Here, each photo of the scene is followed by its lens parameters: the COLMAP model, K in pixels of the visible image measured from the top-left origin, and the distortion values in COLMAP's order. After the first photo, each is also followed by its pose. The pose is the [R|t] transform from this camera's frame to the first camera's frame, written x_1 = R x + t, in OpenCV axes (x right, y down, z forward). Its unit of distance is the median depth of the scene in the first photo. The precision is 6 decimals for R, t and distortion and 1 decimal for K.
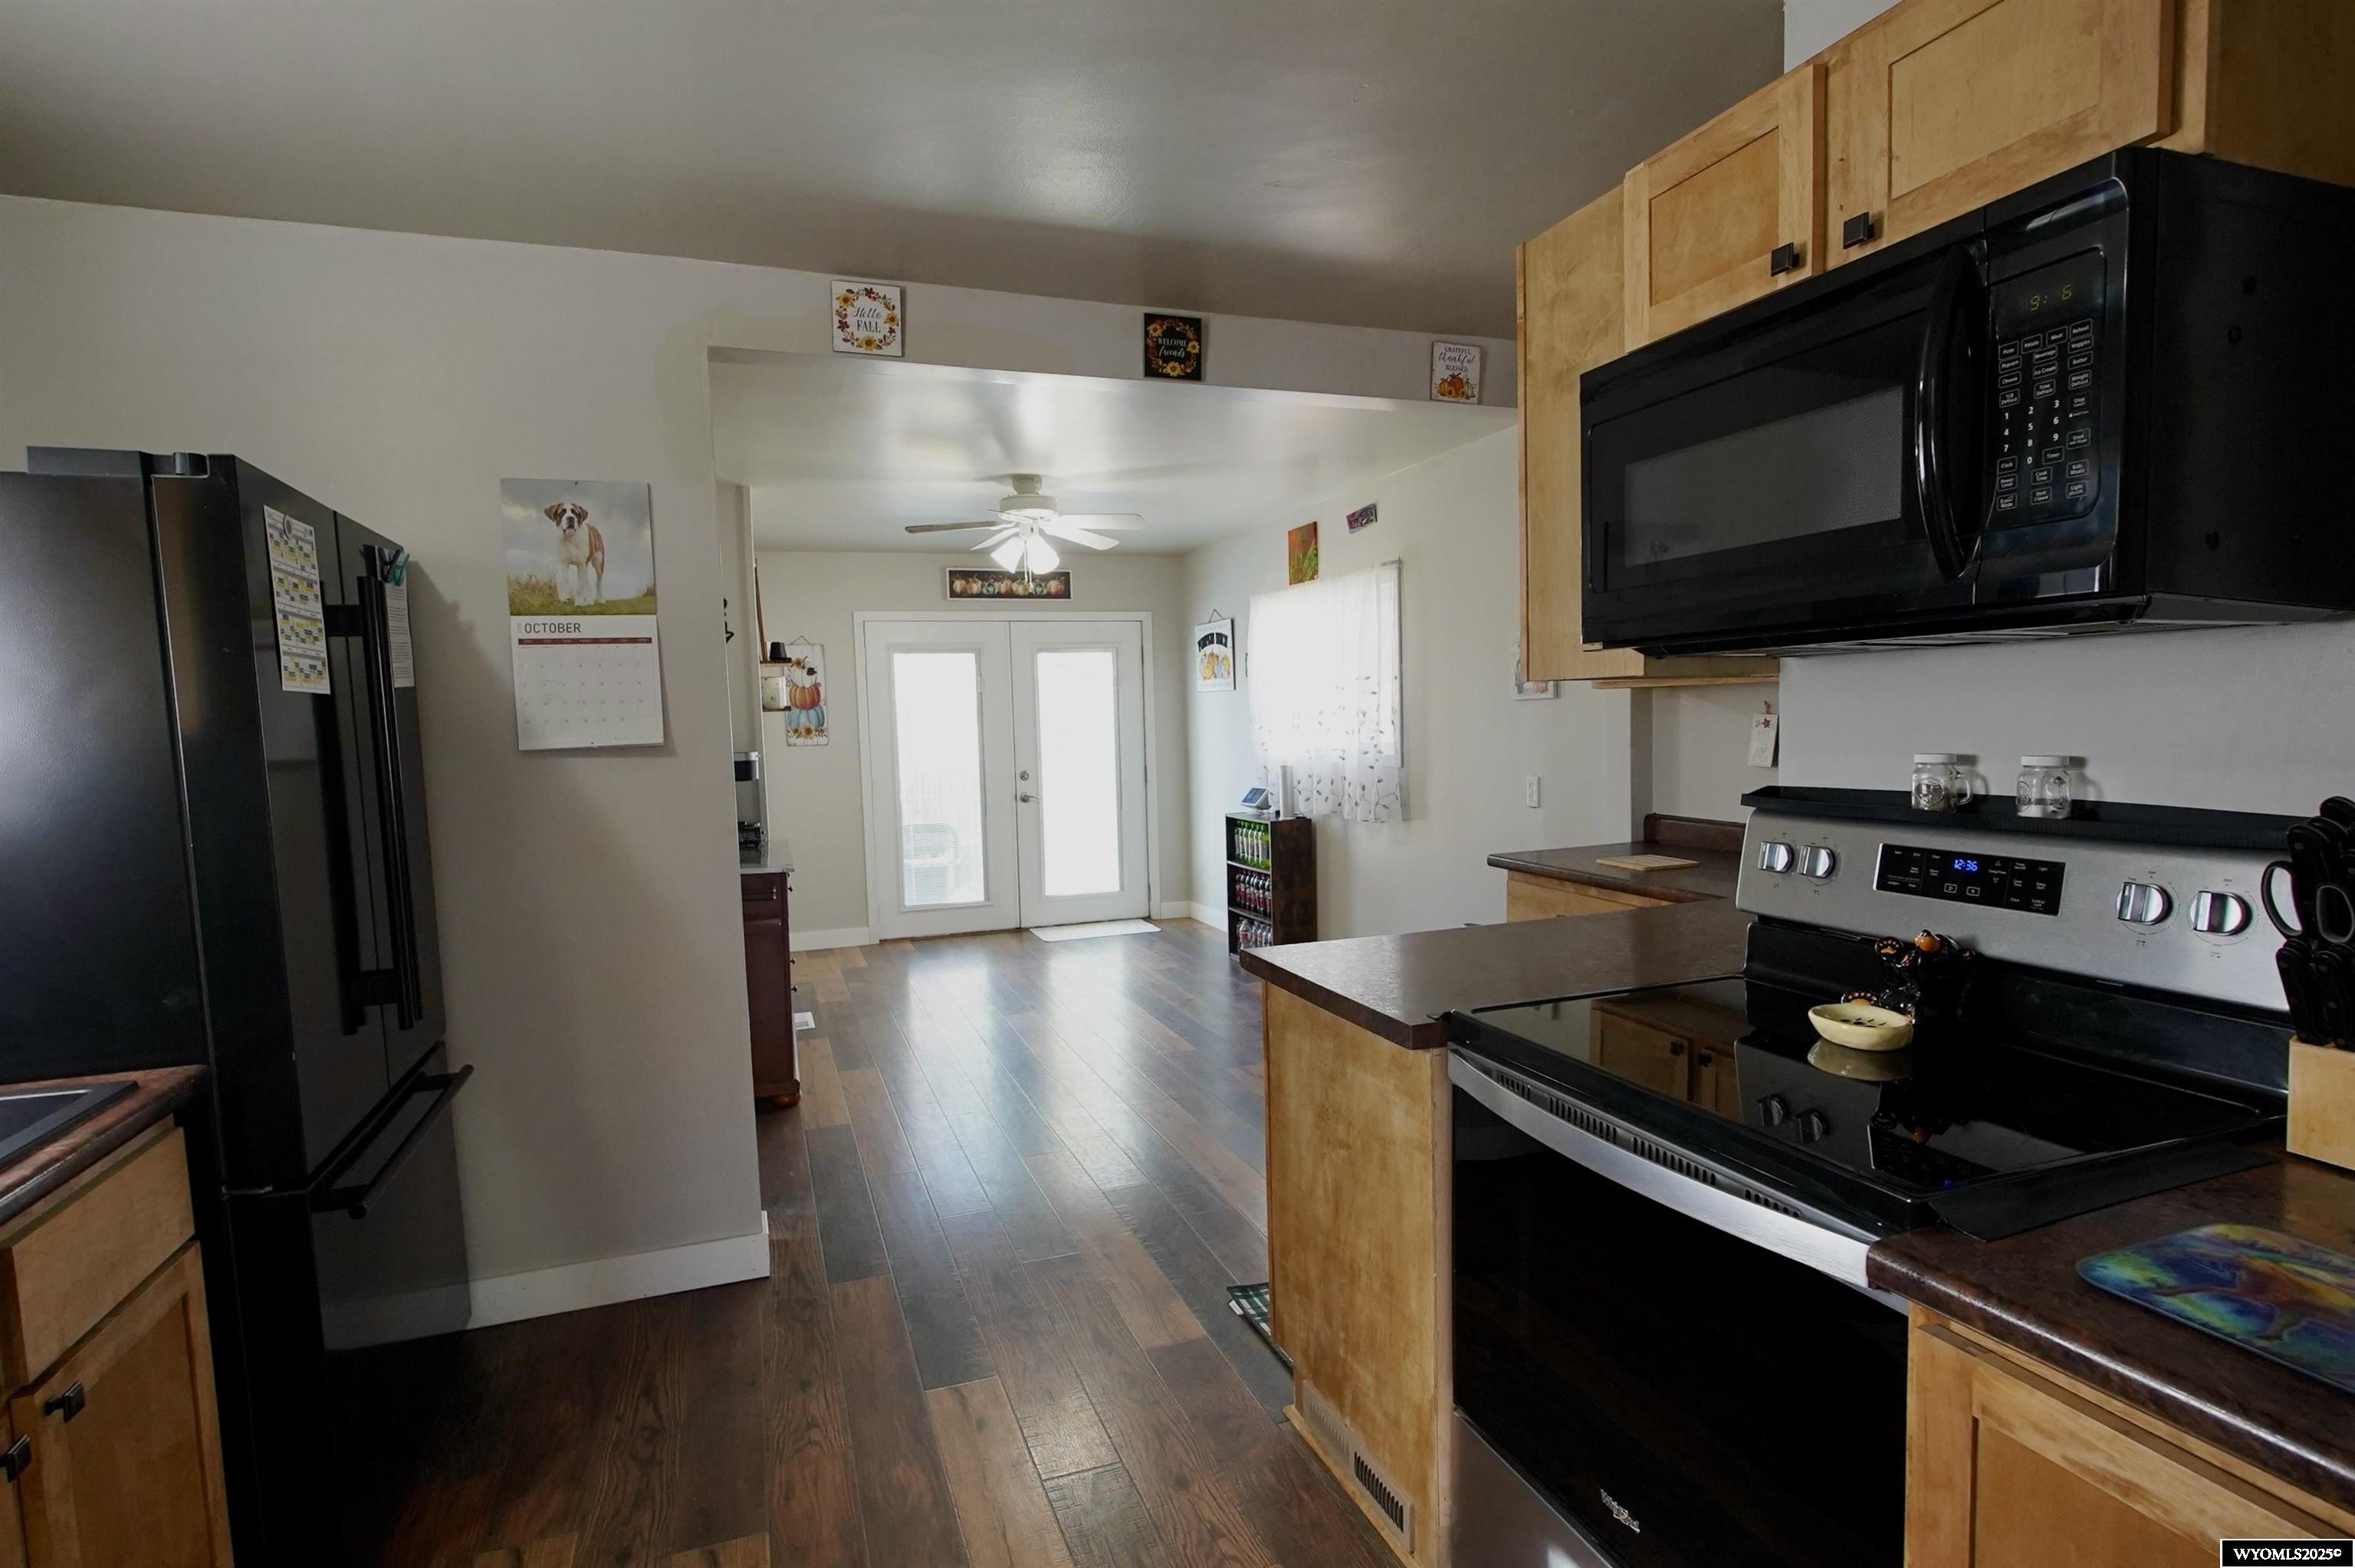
lens RADIAL K [[1201.2, 0, 1177.5], [0, 1201.2, 784.0], [0, 0, 1]] dist [-0.002557, 0.001137]
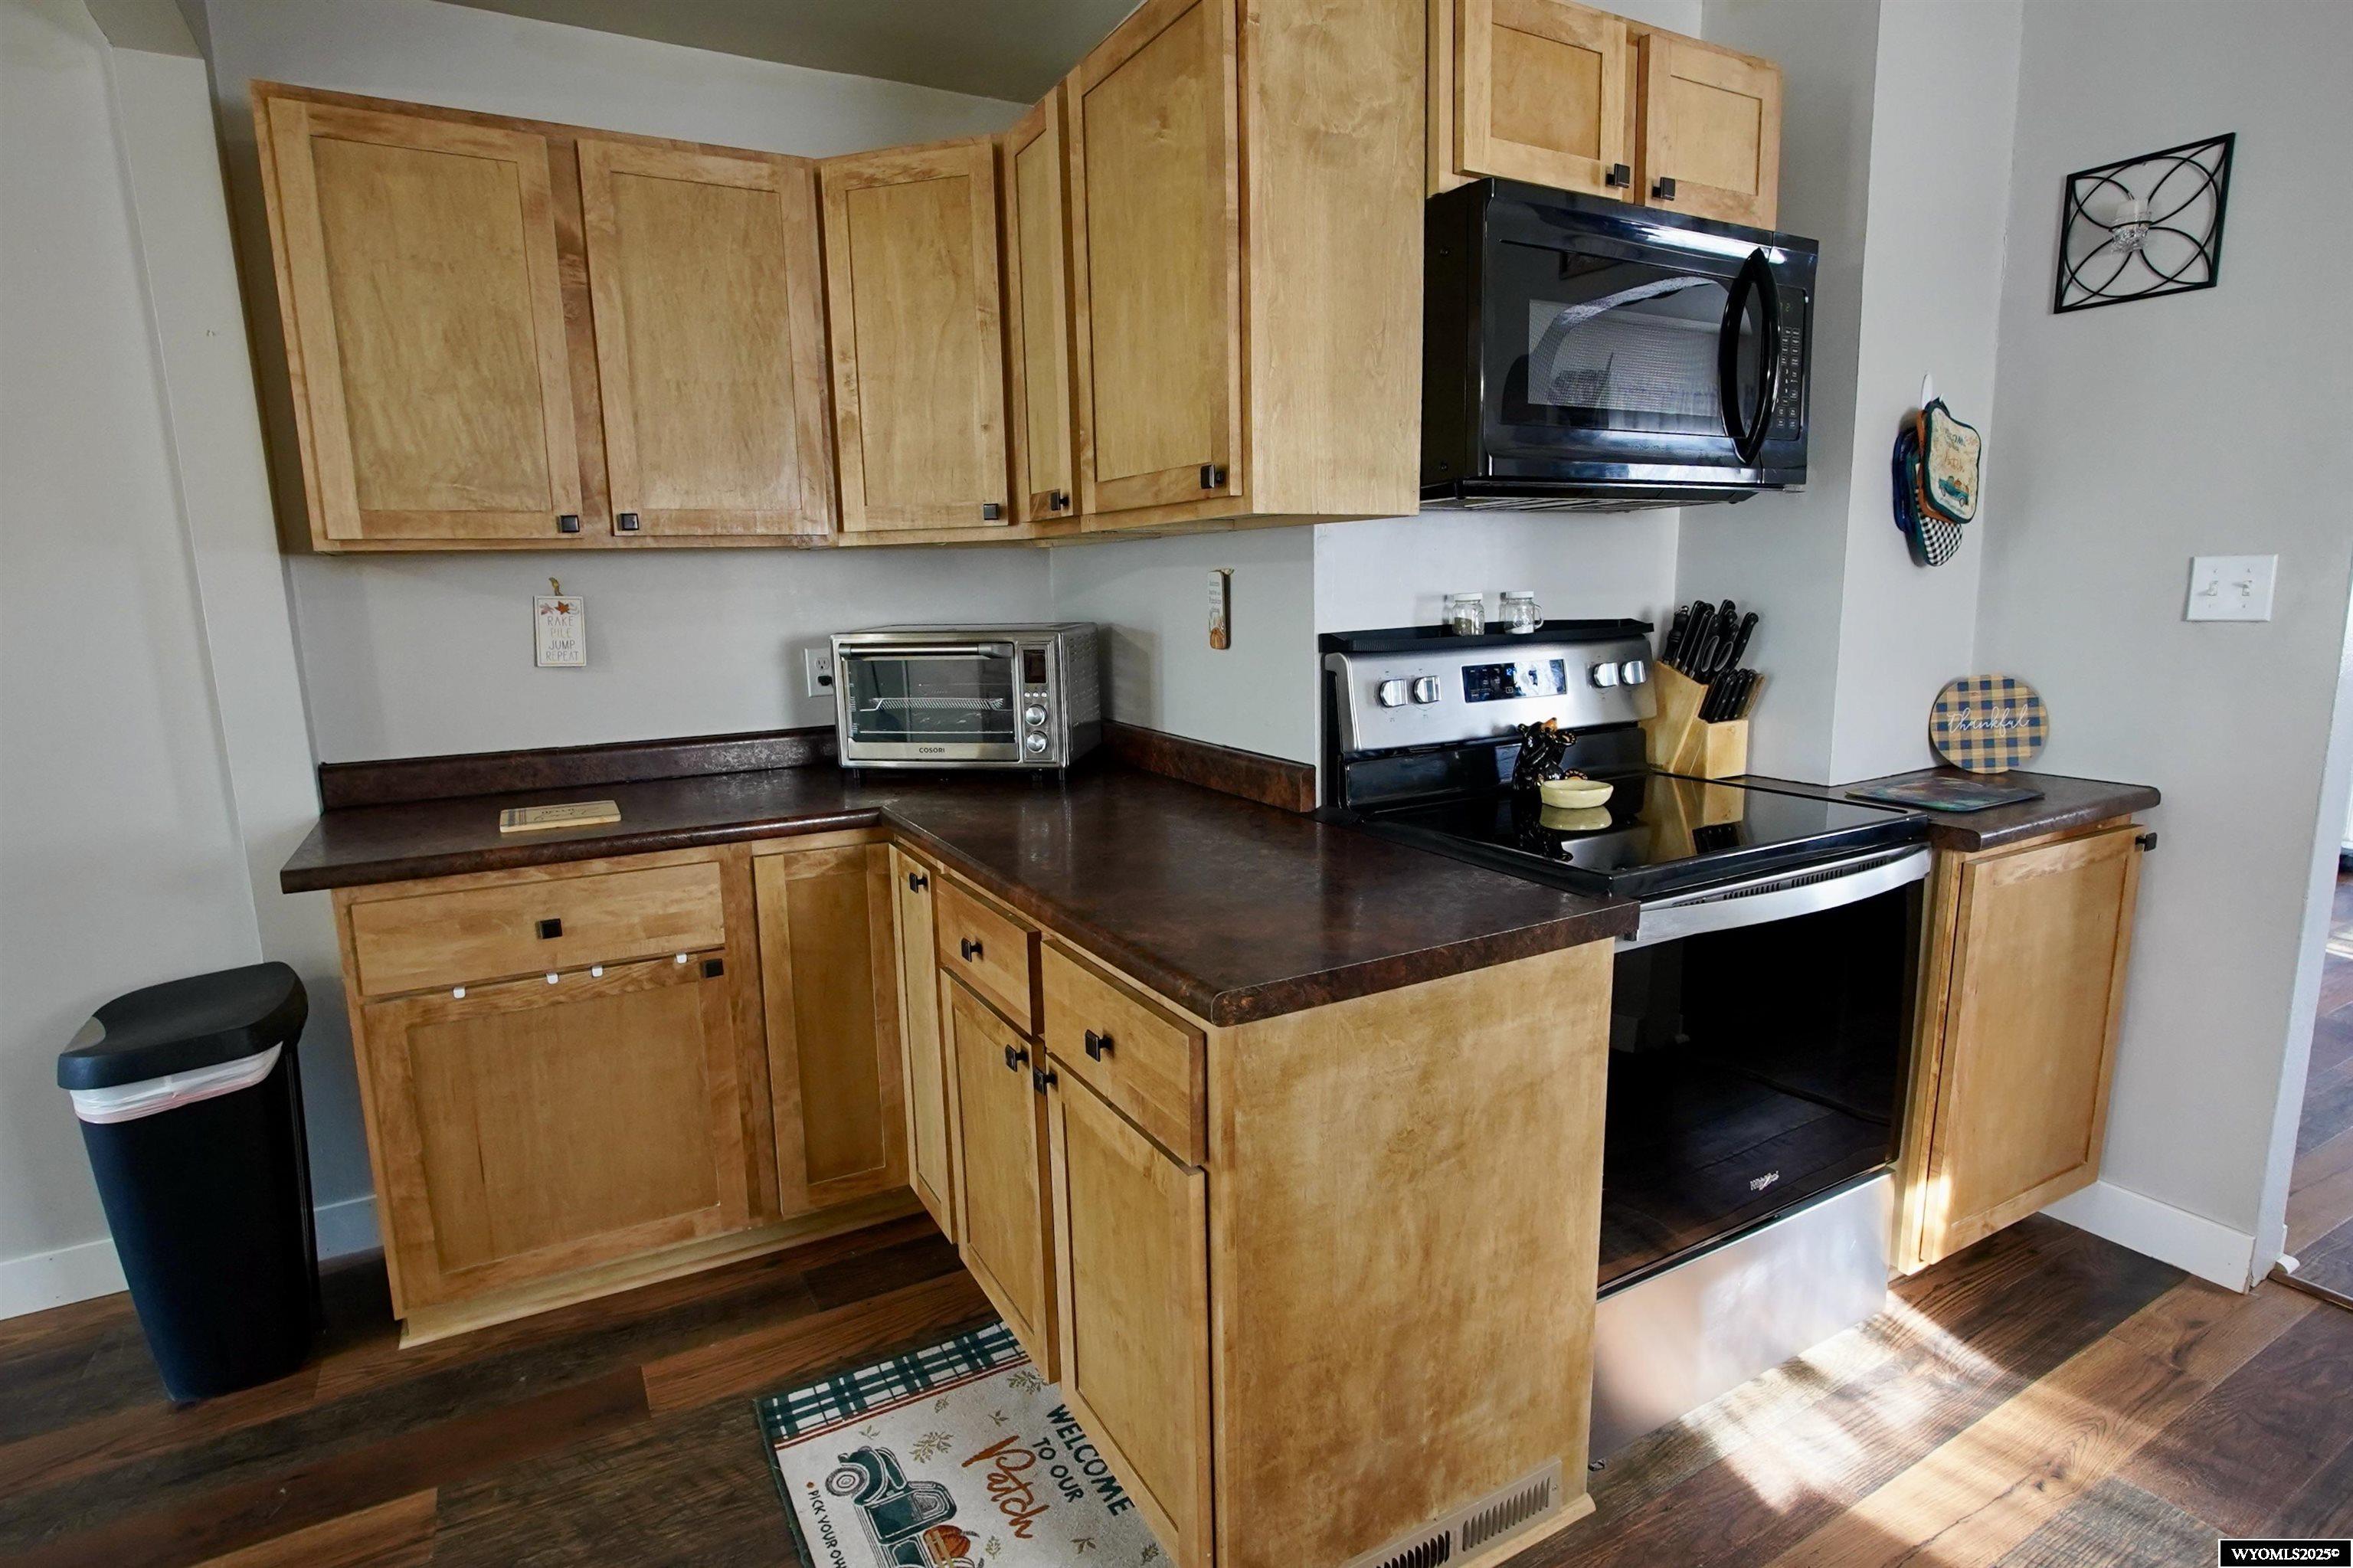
lens RADIAL K [[1200.4, 0, 1176.5], [0, 1200.4, 784.0], [0, 0, 1]] dist [-0.002557, 0.001137]
pose [[-0.174279, -0.142701, 0.974301, -0.160950], [0.087950, 0.983233, 0.159742, -0.015144], [-0.980761, 0.113529, -0.158806, 0.397774]]
